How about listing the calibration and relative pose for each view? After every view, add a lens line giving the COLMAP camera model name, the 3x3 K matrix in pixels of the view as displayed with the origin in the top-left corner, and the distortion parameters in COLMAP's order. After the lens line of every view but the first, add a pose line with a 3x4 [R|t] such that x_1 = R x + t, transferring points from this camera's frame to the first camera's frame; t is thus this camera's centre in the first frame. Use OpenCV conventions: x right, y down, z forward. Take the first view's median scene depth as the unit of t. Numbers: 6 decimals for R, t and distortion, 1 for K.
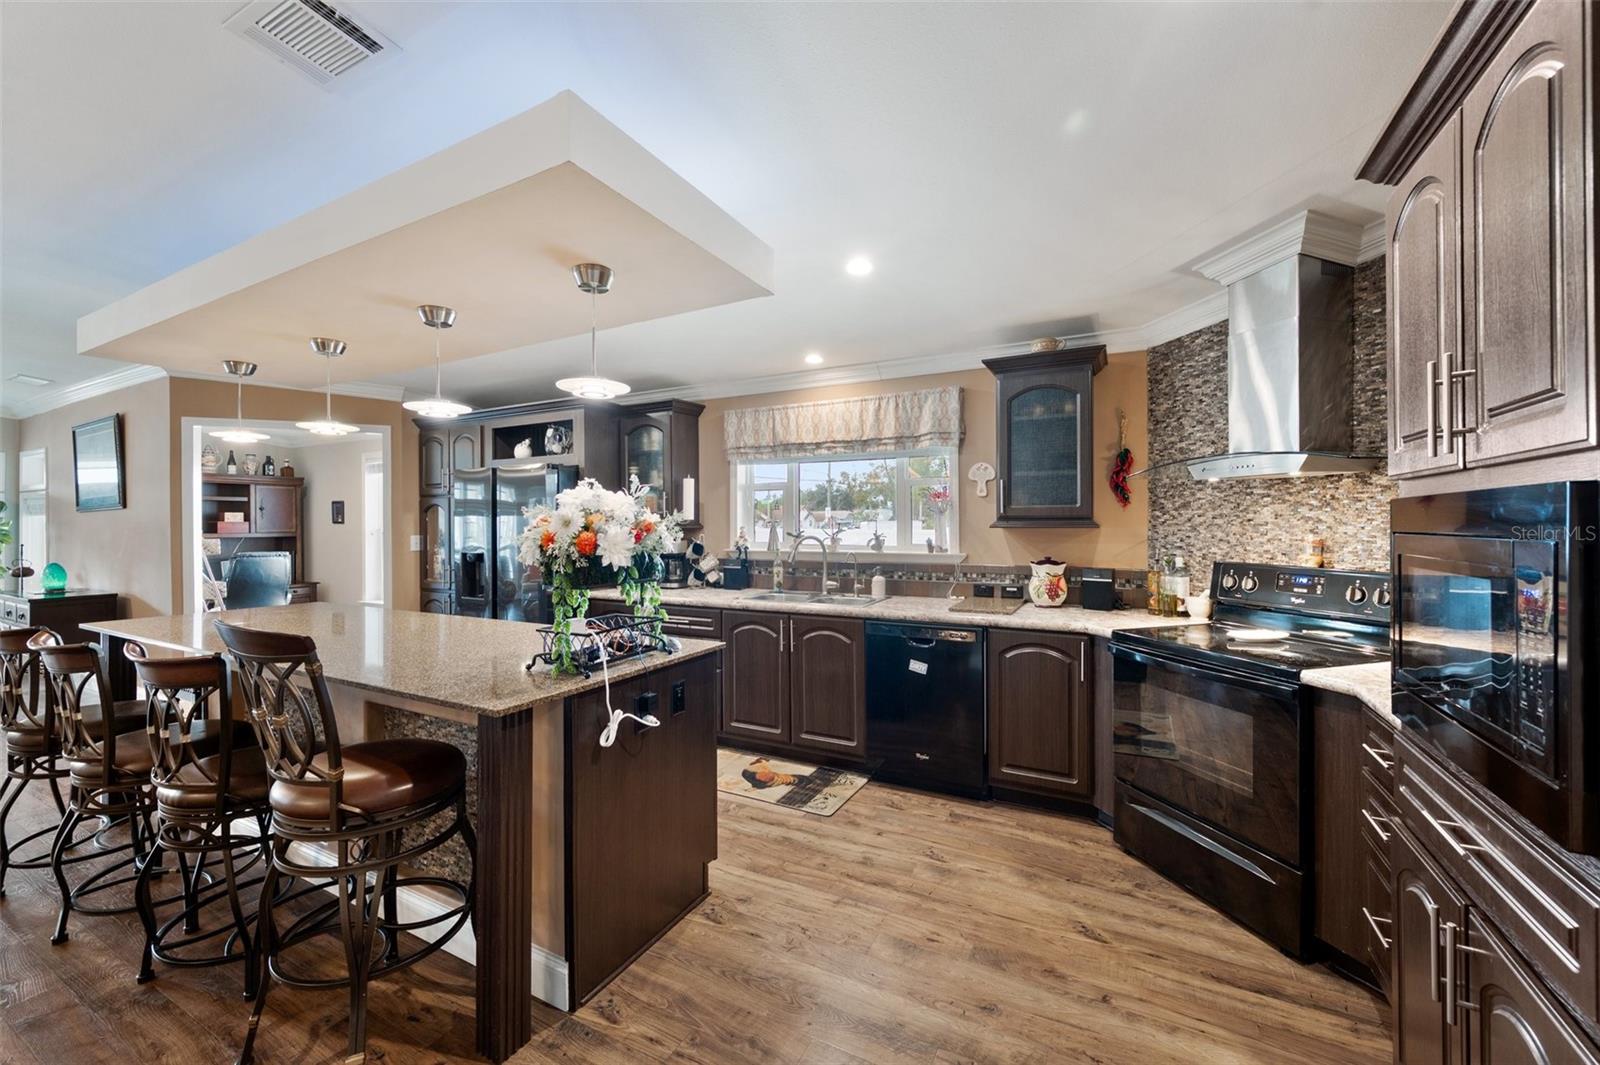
lens RADIAL K [[634.5, 0, 792.1], [0, 634.5, 522.5], [0, 0, 1]] dist [-0.001400, -0.000343]
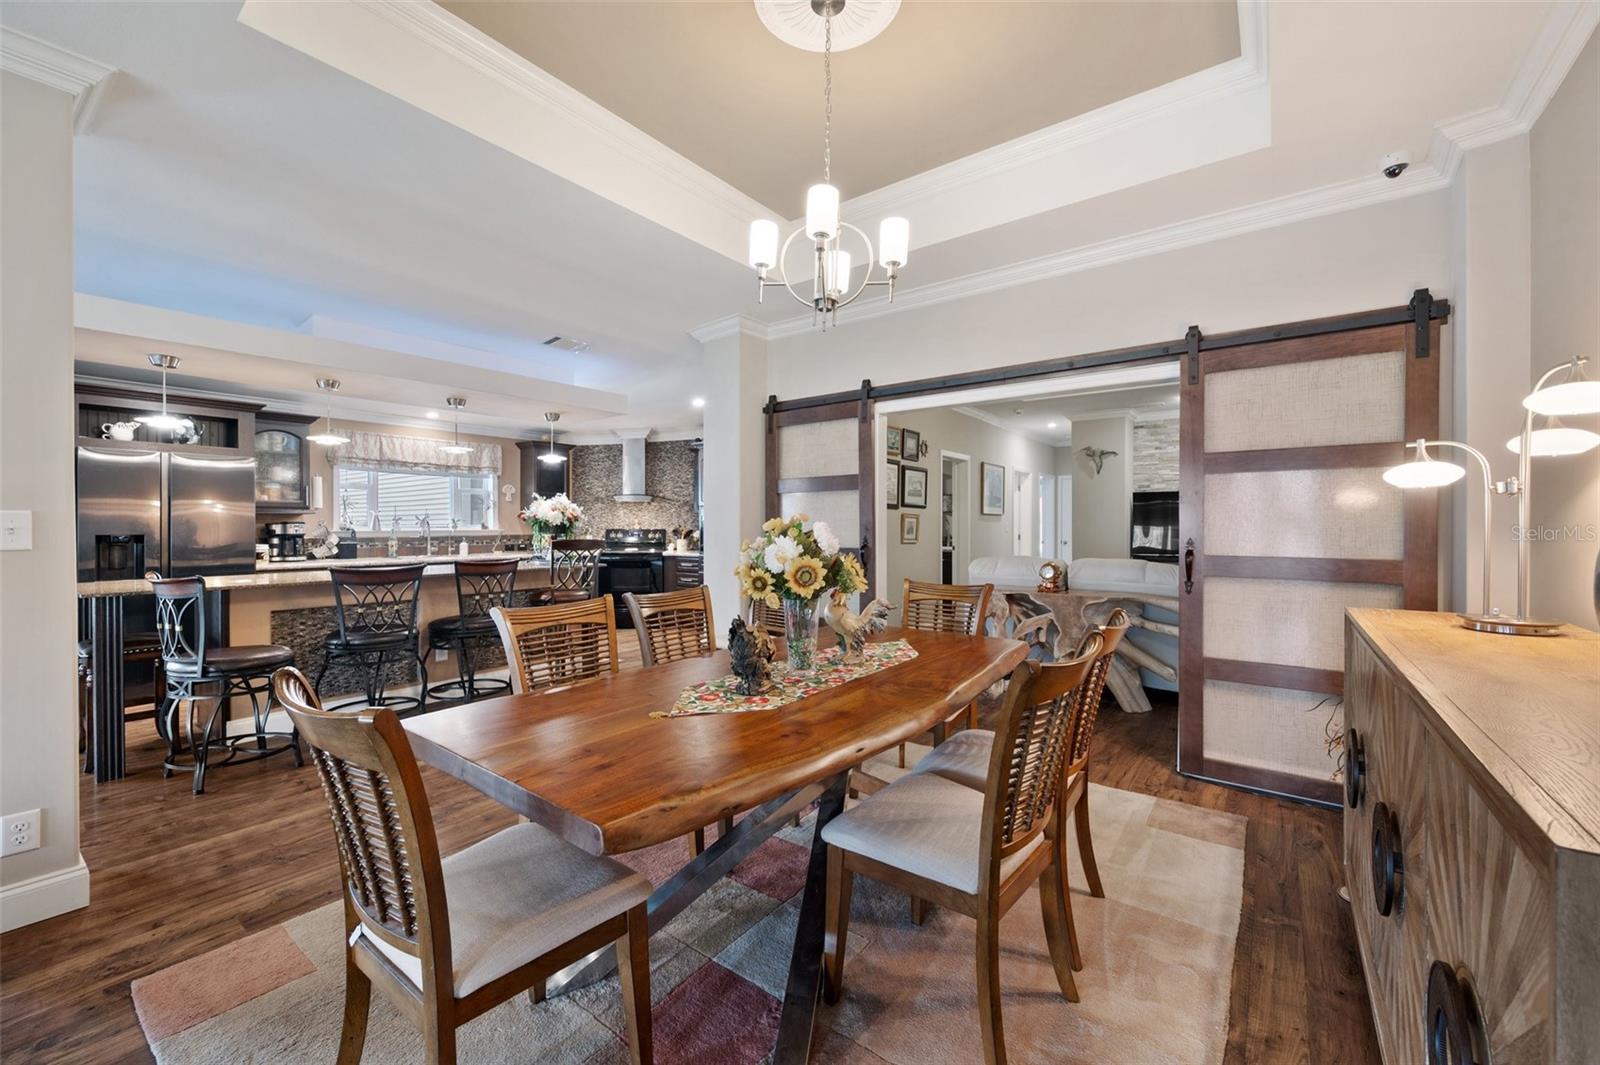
lens RADIAL K [[634.5, 0, 801.1], [0, 634.5, 527.0], [0, 0, 1]] dist [-0.001400, -0.000343]
pose [[0.148918, 0.001044, 0.988849, -1.705910], [-0.002824, 0.999996, -0.000630, 0.042996], [-0.988846, -0.002698, 0.148920, -0.248488]]
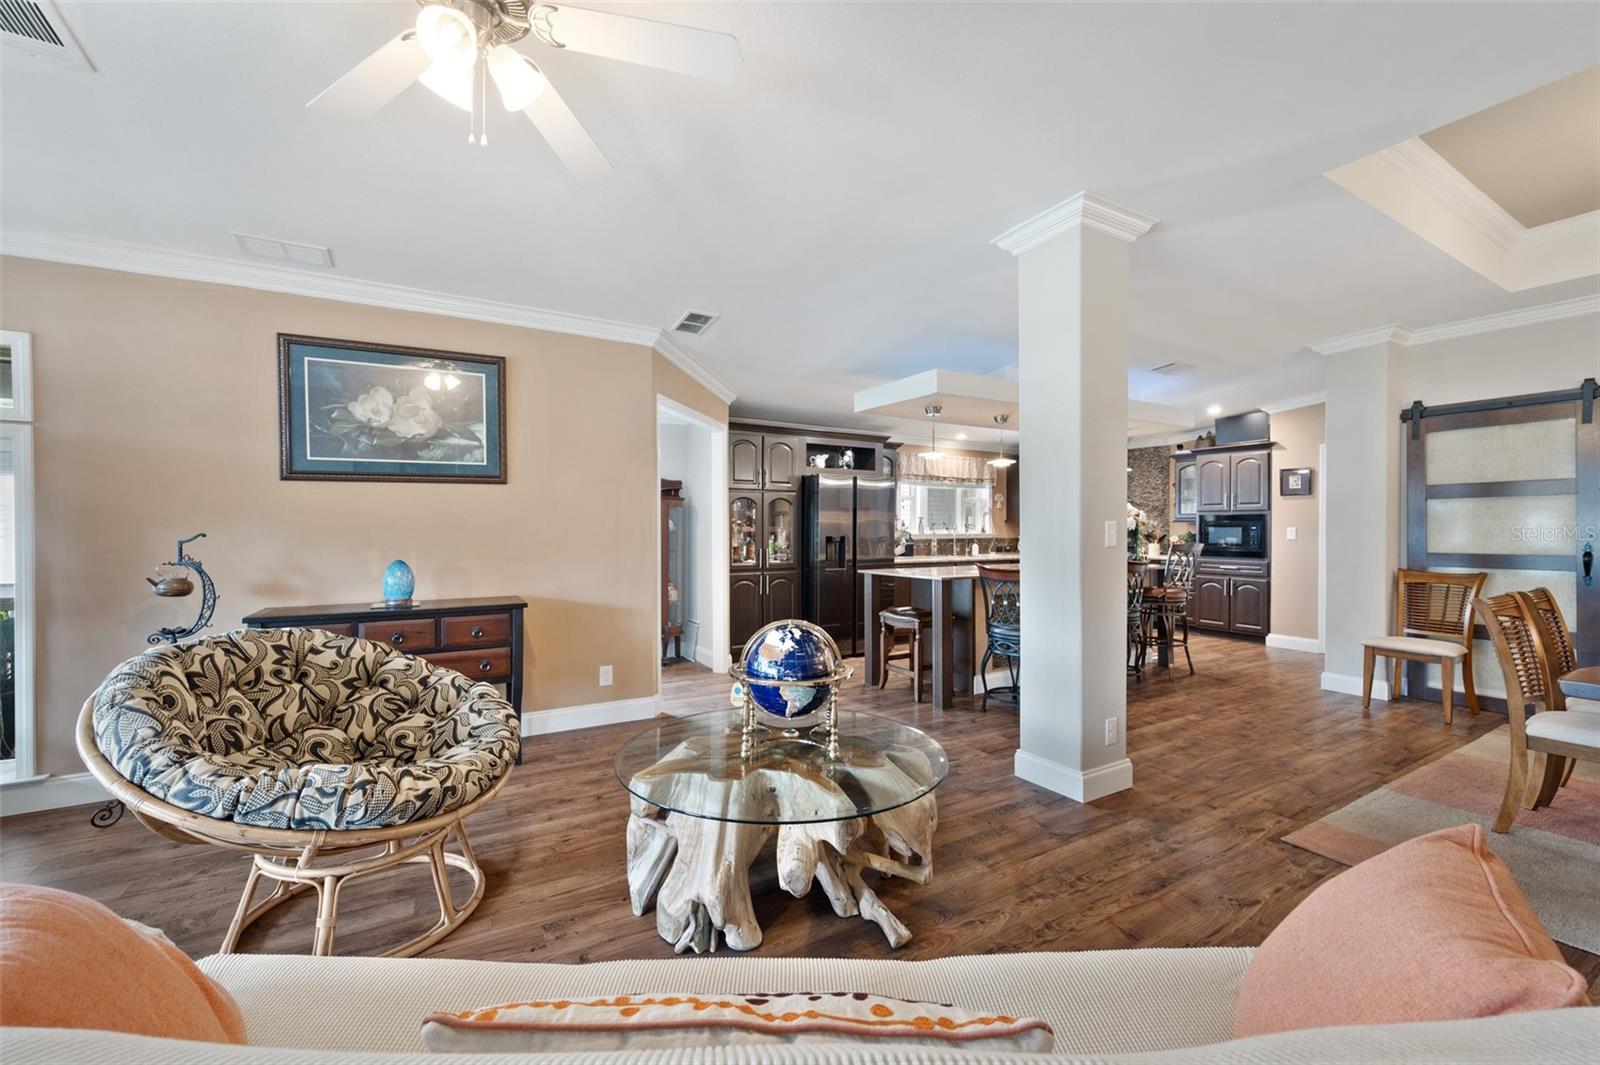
lens RADIAL K [[634.5, 0, 799.2], [0, 634.5, 533.4], [0, 0, 1]] dist [-0.001400, -0.000343]
pose [[0.522450, -0.002091, 0.852667, -2.224738], [-0.006558, 0.999958, 0.006470, 0.042589], [-0.852645, -0.008972, 0.522414, 0.450426]]
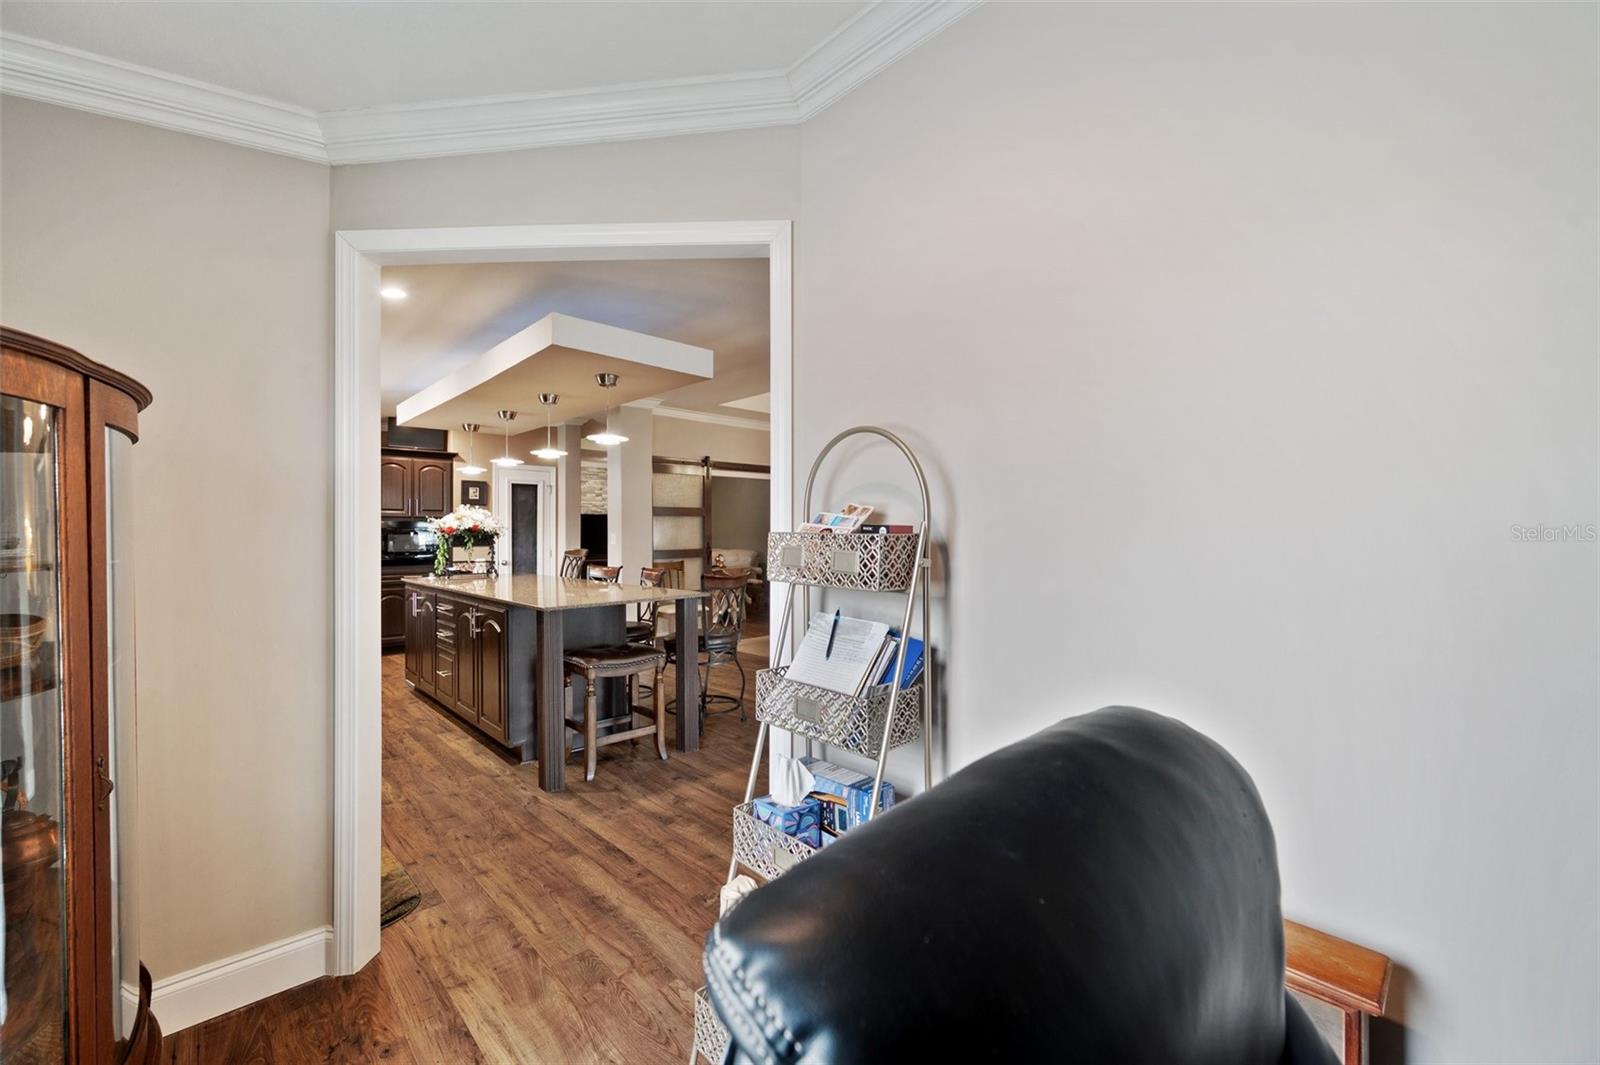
lens RADIAL K [[634.5, 0, 797.5], [0, 634.5, 526.2], [0, 0, 1]] dist [-0.001400, -0.000343]
pose [[-0.949835, 0.011568, 0.312539, -1.480008], [0.007582, 0.999874, -0.013965, 0.038156], [-0.312661, -0.010894, -0.949802, 1.893962]]
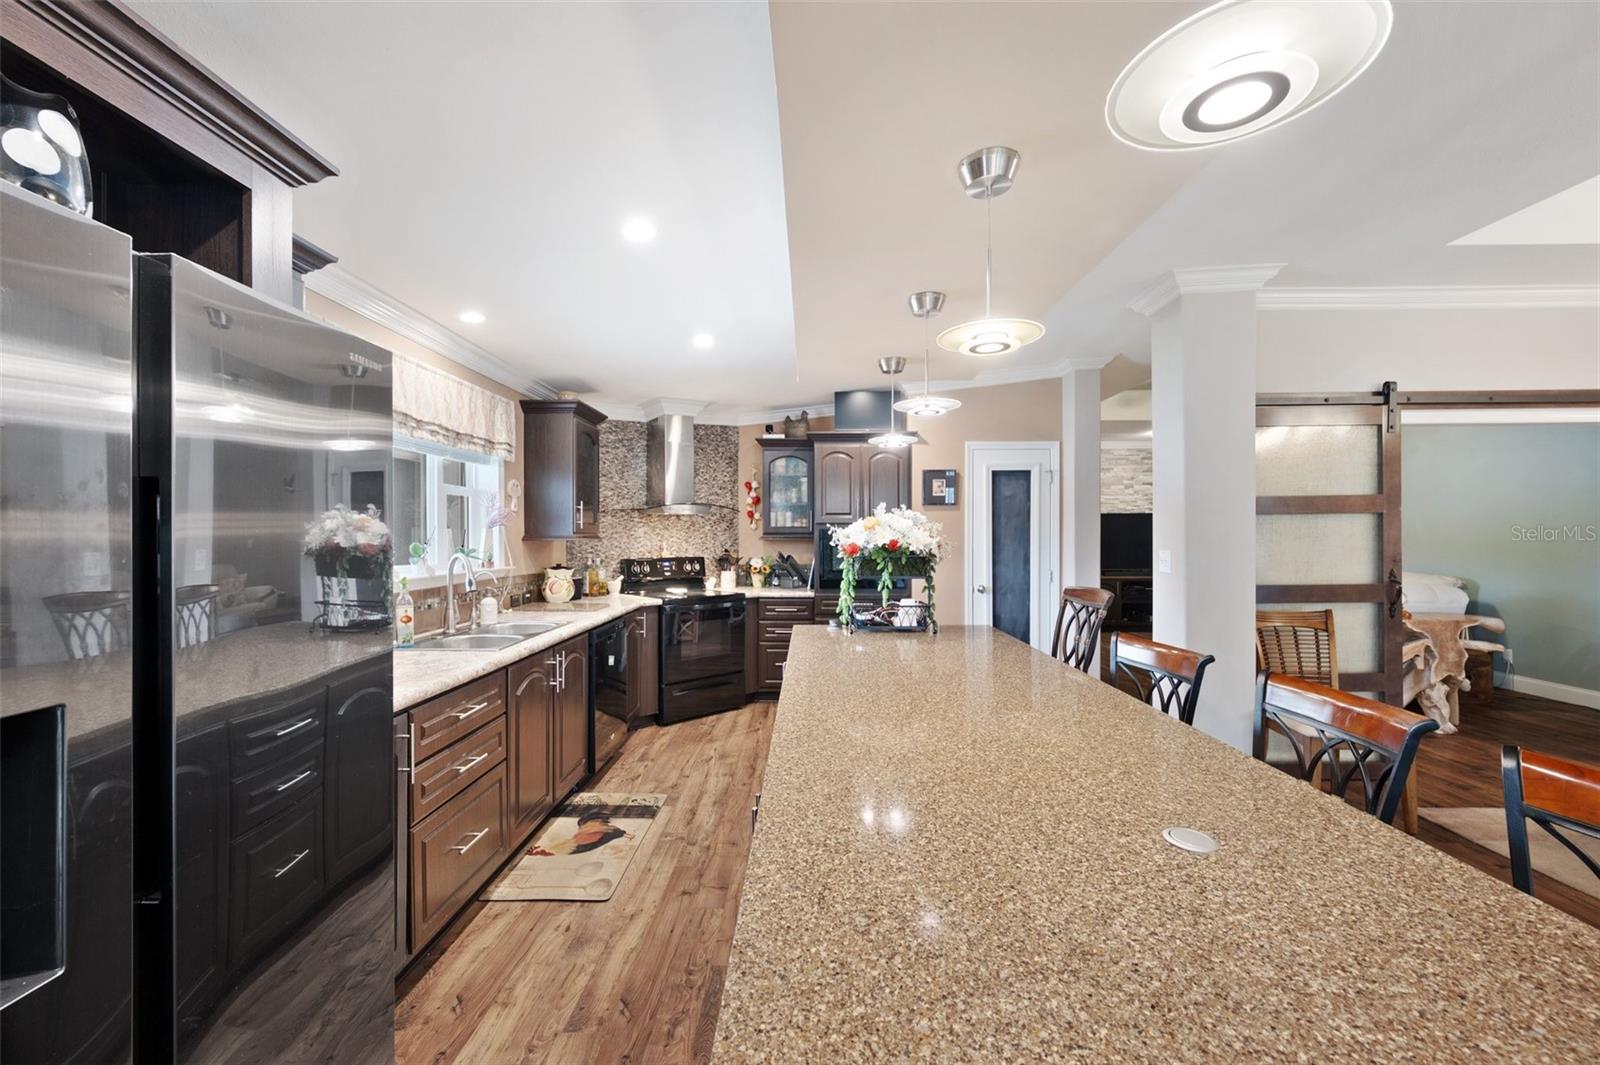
lens RADIAL K [[634.5, 0, 800.7], [0, 634.5, 537.1], [0, 0, 1]] dist [-0.001400, -0.000343]
pose [[-0.457868, 0.003111, 0.889015, -0.931752], [0.003111, 0.999993, -0.001897, 0.005373], [-0.889015, 0.001897, -0.457875, 1.151800]]
